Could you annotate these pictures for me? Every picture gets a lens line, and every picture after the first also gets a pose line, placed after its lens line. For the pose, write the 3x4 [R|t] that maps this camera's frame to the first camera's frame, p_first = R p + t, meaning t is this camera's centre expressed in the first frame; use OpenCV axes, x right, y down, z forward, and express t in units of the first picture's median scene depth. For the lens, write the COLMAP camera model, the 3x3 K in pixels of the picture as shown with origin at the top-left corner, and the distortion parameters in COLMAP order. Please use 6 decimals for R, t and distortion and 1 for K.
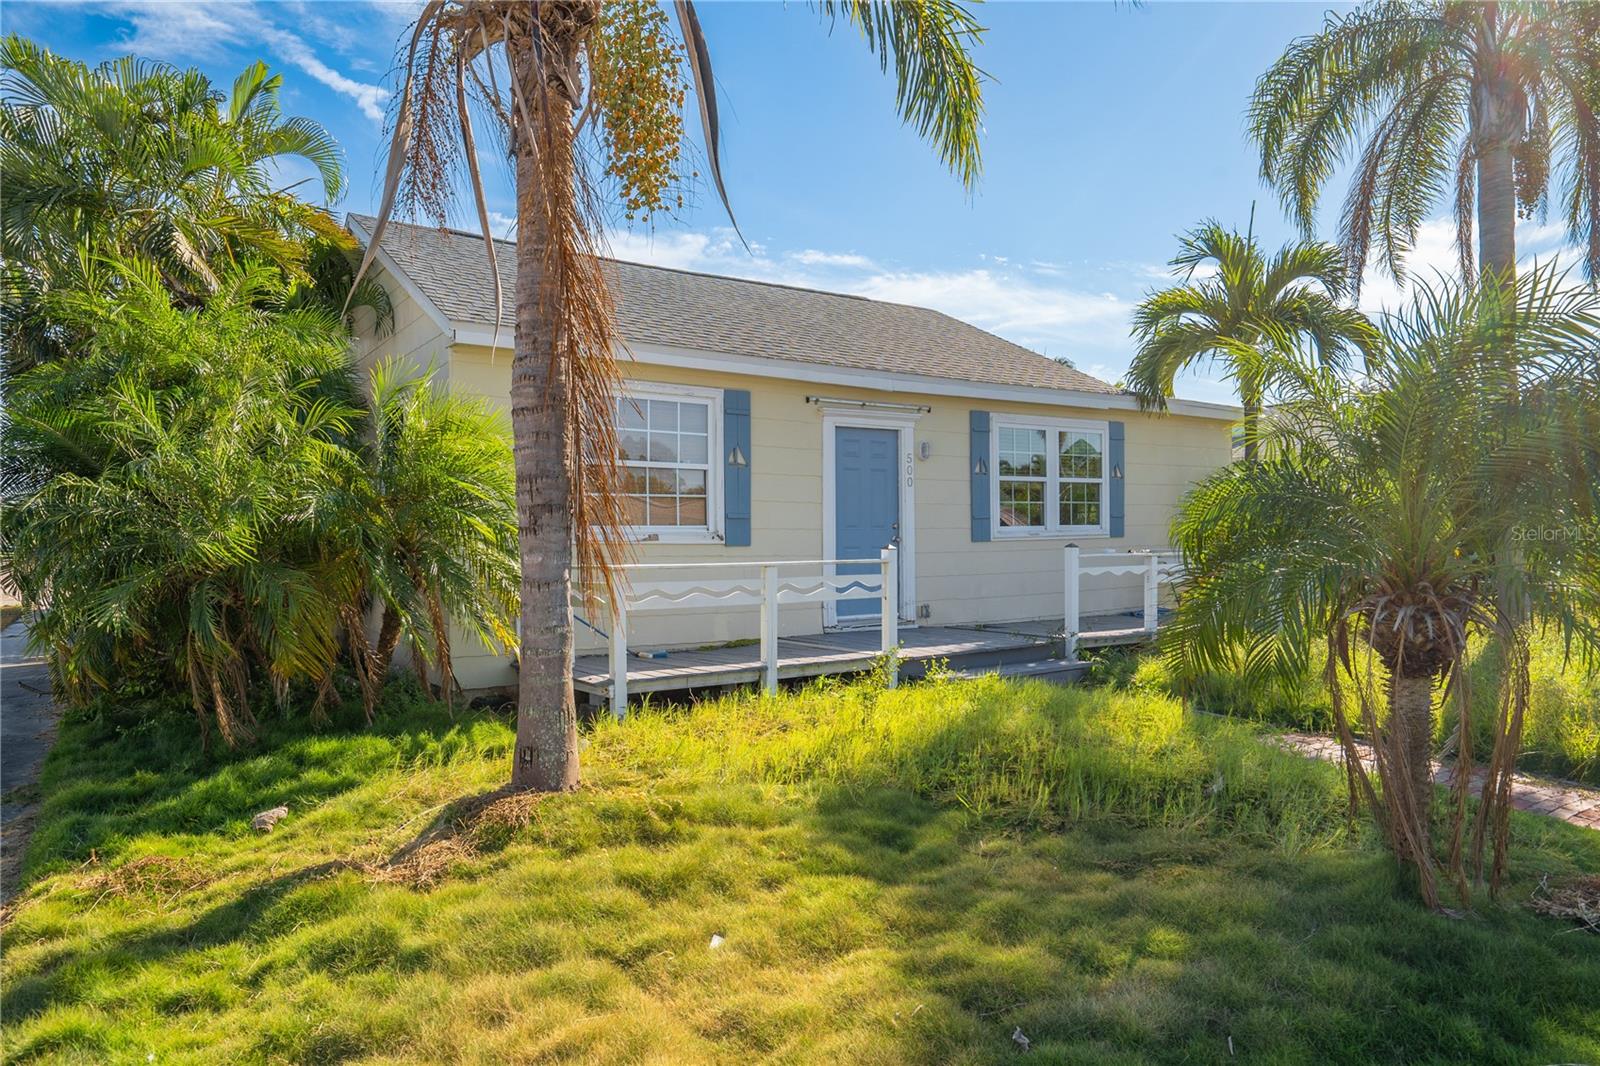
lens RADIAL K [[980.4, 0, 800.0], [0, 980.4, 533.0], [0, 0, 1]] dist [-0.007329, -0.001635]
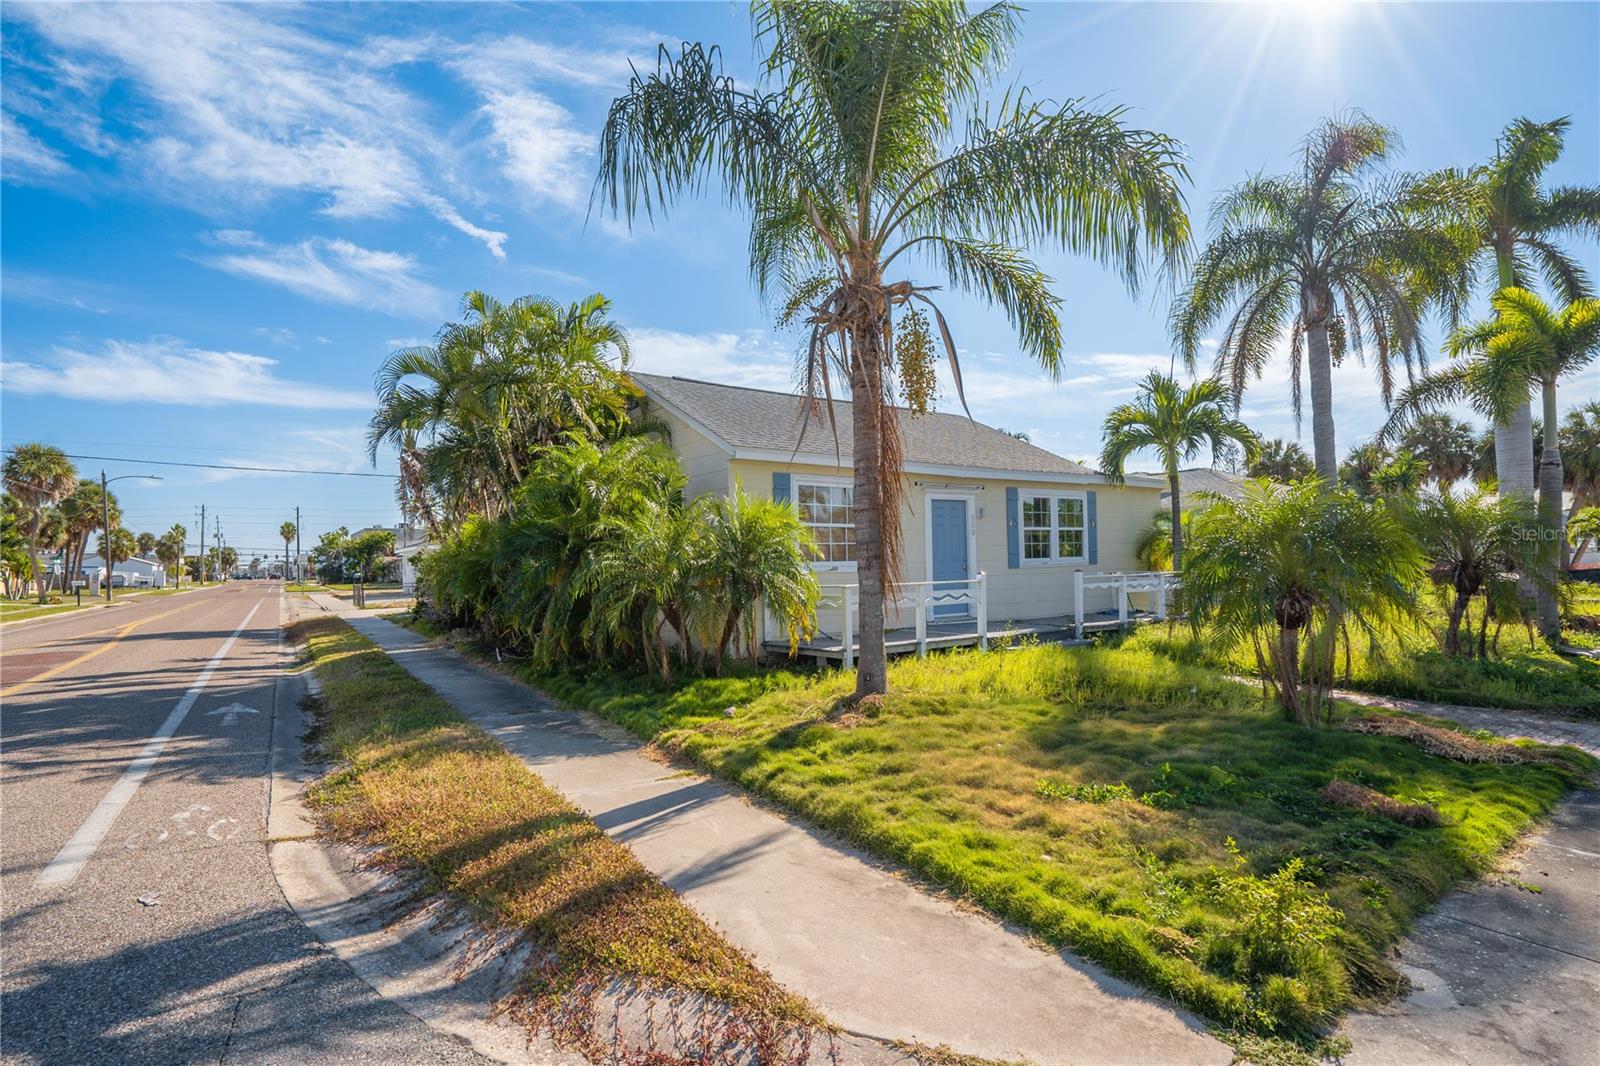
lens RADIAL K [[751.9, 0, 800.3], [0, 751.9, 538.8], [0, 0, 1]] dist [-0.052529, 0.017462]
pose [[0.999944, -0.009136, -0.005274, -0.177006], [0.008986, 0.999574, -0.027784, -0.009725], [0.005526, 0.027736, 0.999600, -0.256752]]
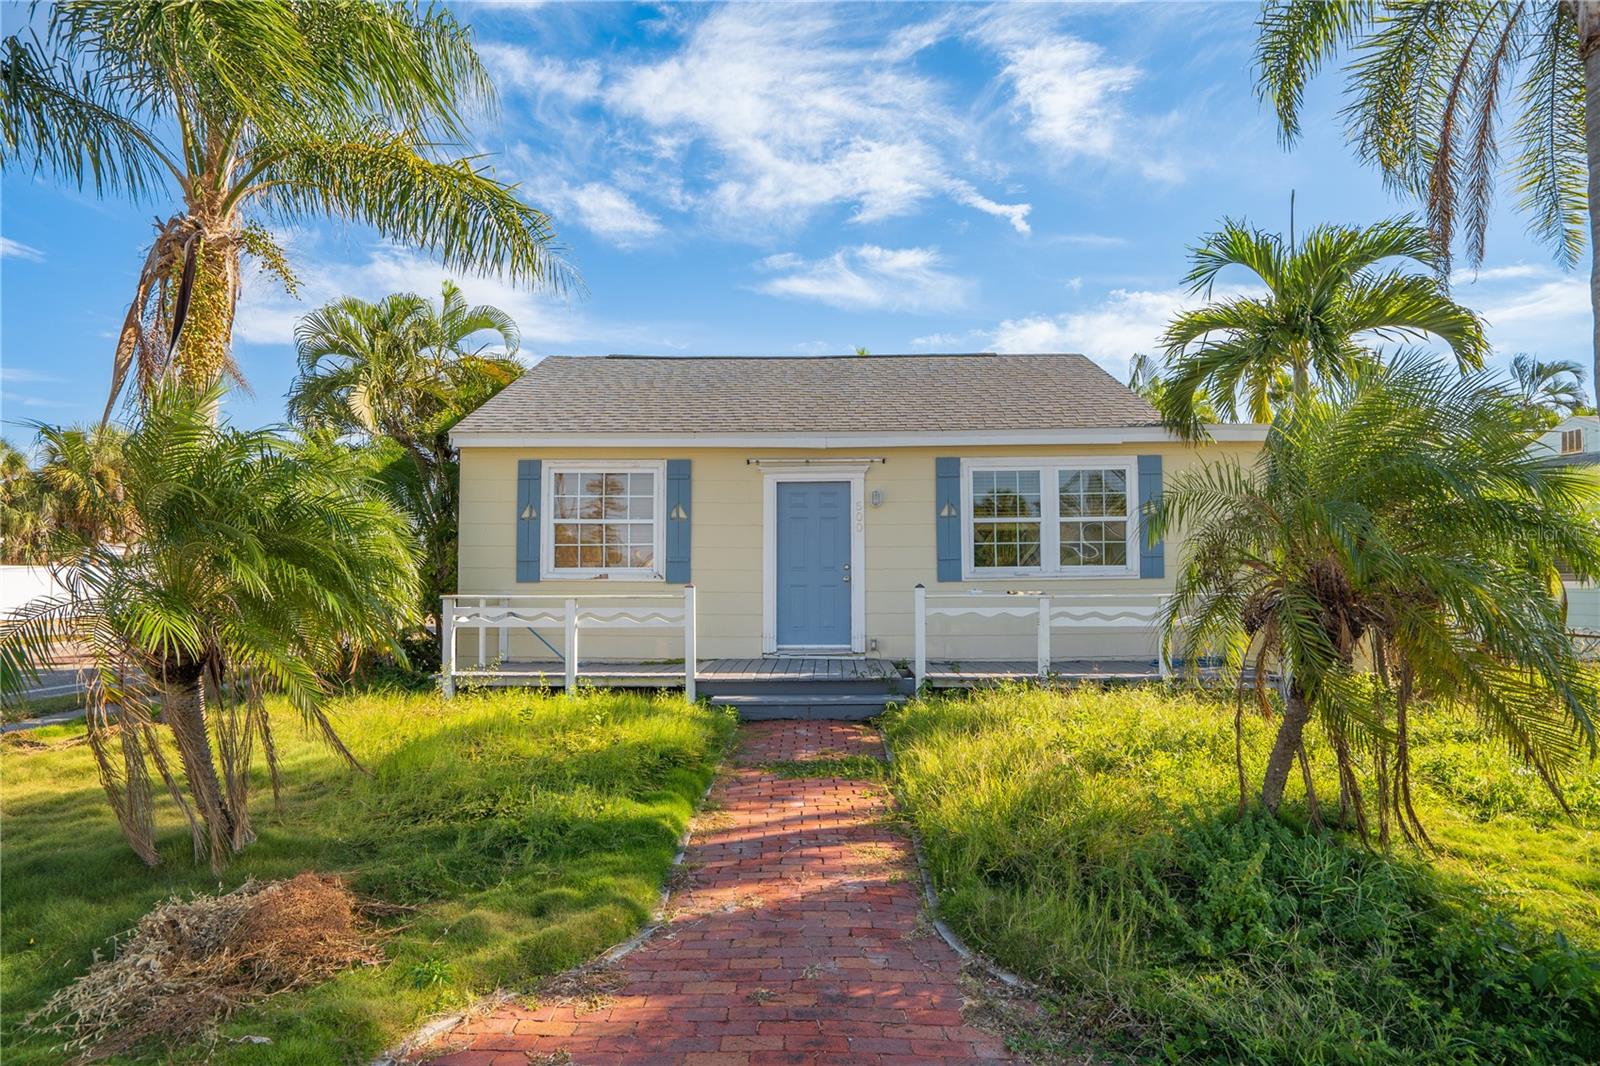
lens RADIAL K [[876.0, 0, 800.0], [0, 876.0, 533.0], [0, 0, 1]] dist [-0.038661, -0.000035]
pose [[0.813091, -0.022474, -0.581703, 0.668485], [-0.001503, 0.999170, -0.040703, -0.005157], [0.582135, 0.033969, 0.812382, 0.164589]]
